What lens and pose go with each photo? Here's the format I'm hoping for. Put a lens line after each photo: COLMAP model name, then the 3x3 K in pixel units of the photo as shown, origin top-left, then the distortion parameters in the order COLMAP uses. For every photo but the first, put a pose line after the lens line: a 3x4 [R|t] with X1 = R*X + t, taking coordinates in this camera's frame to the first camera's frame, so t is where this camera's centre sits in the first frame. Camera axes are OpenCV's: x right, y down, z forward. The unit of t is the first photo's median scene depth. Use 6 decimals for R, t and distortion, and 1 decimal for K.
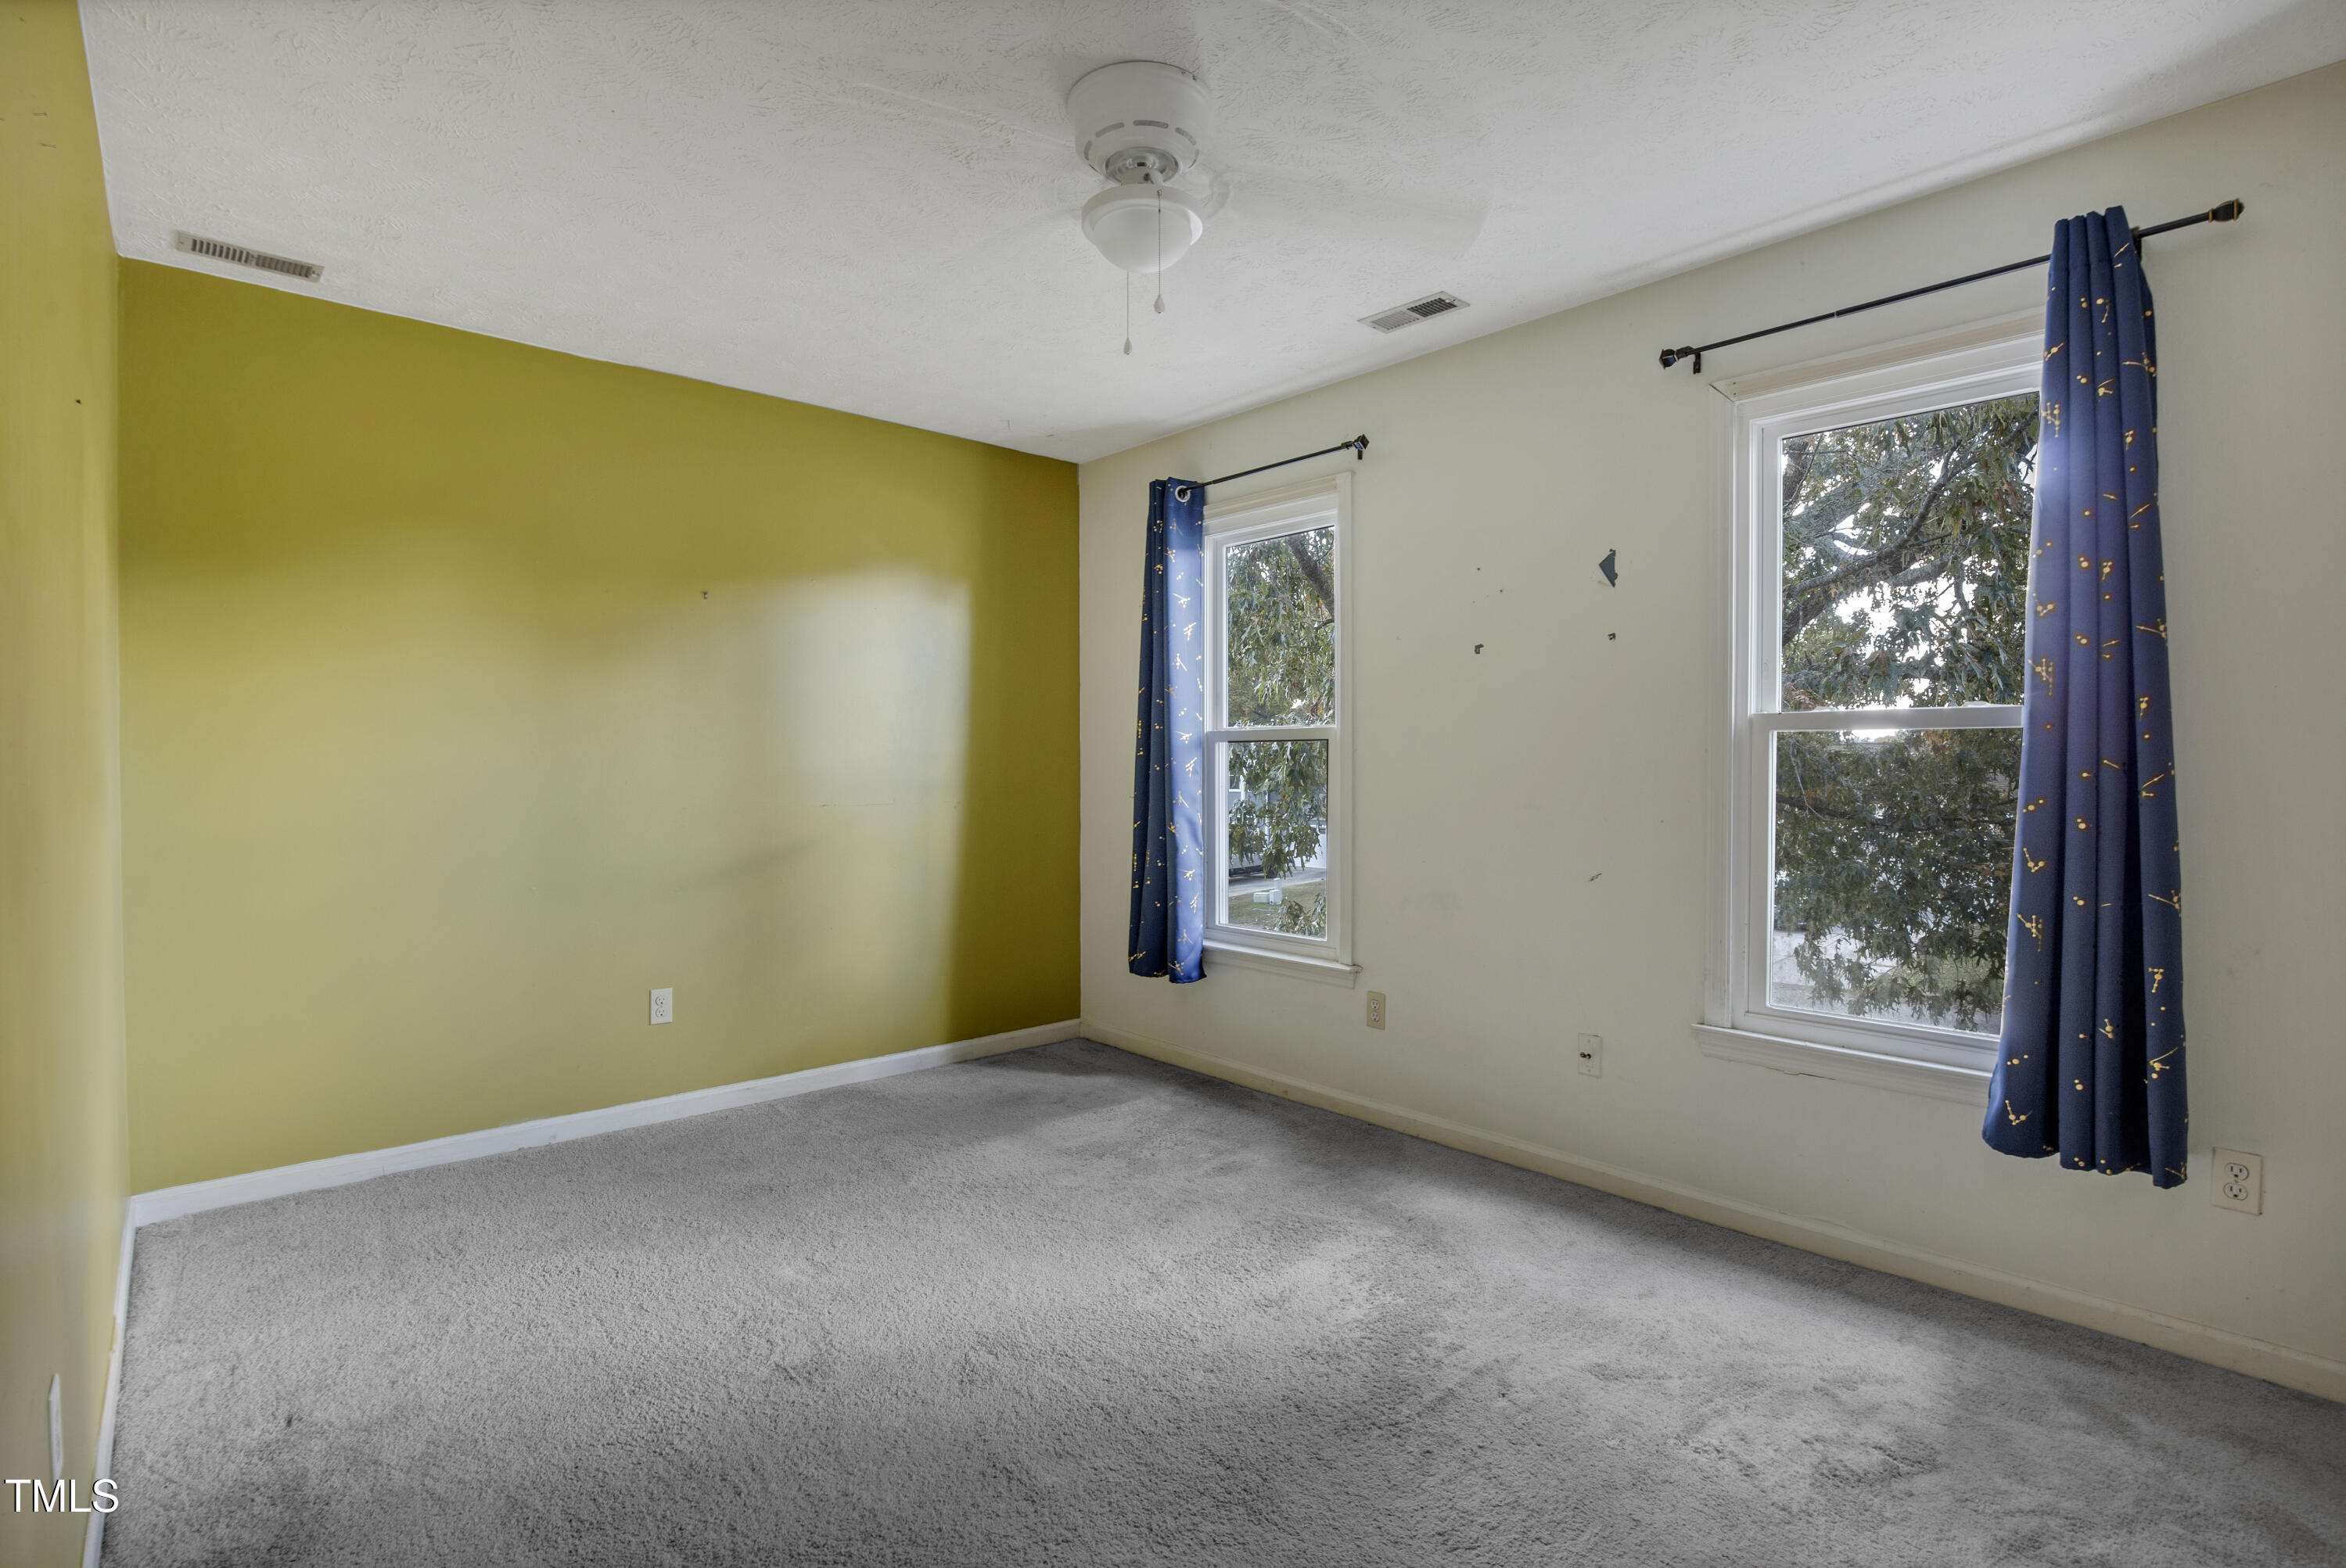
lens RADIAL K [[1124.5, 0, 1173.0], [0, 1124.5, 784.0], [0, 0, 1]] dist [-0.047017, 0.010969]
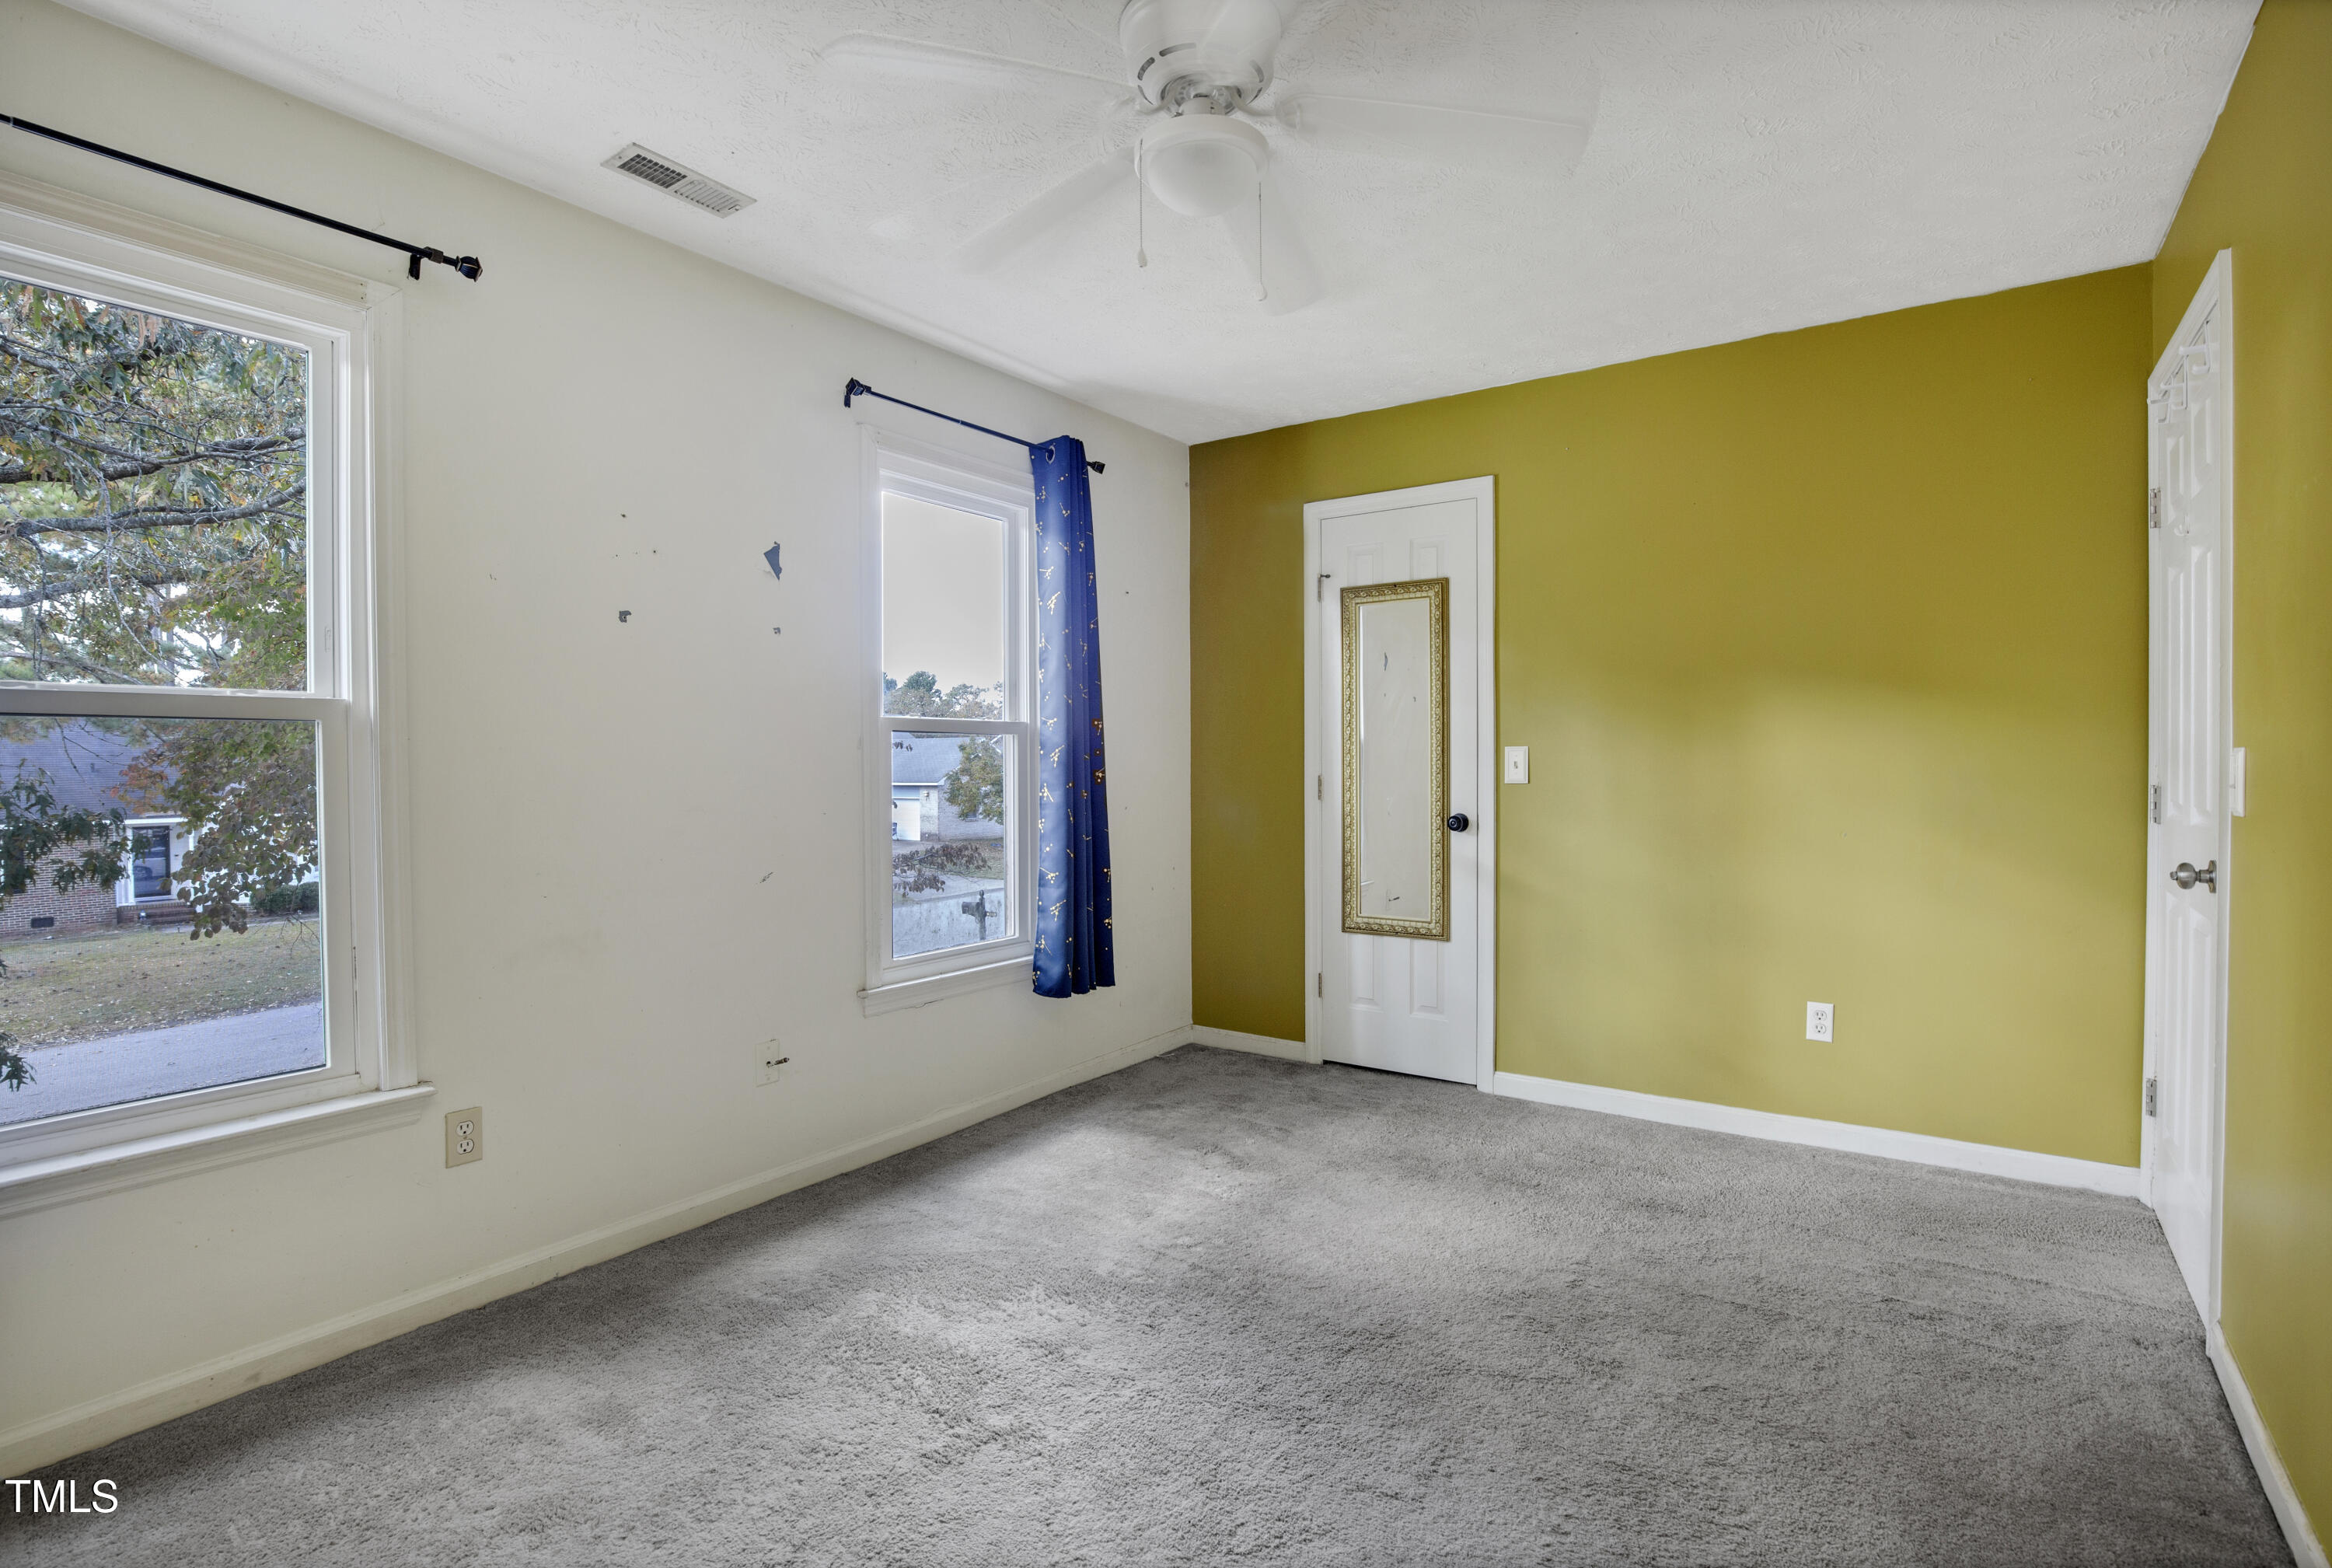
lens RADIAL K [[1144.0, 0, 1166.0], [0, 1144.0, 784.0], [0, 0, 1]] dist [-0.048584, -0.000046]
pose [[-0.241102, -0.017068, 0.970350, -0.766718], [0.025459, 0.999390, 0.023904, -0.013935], [-0.970166, 0.030467, -0.240520, 1.051010]]
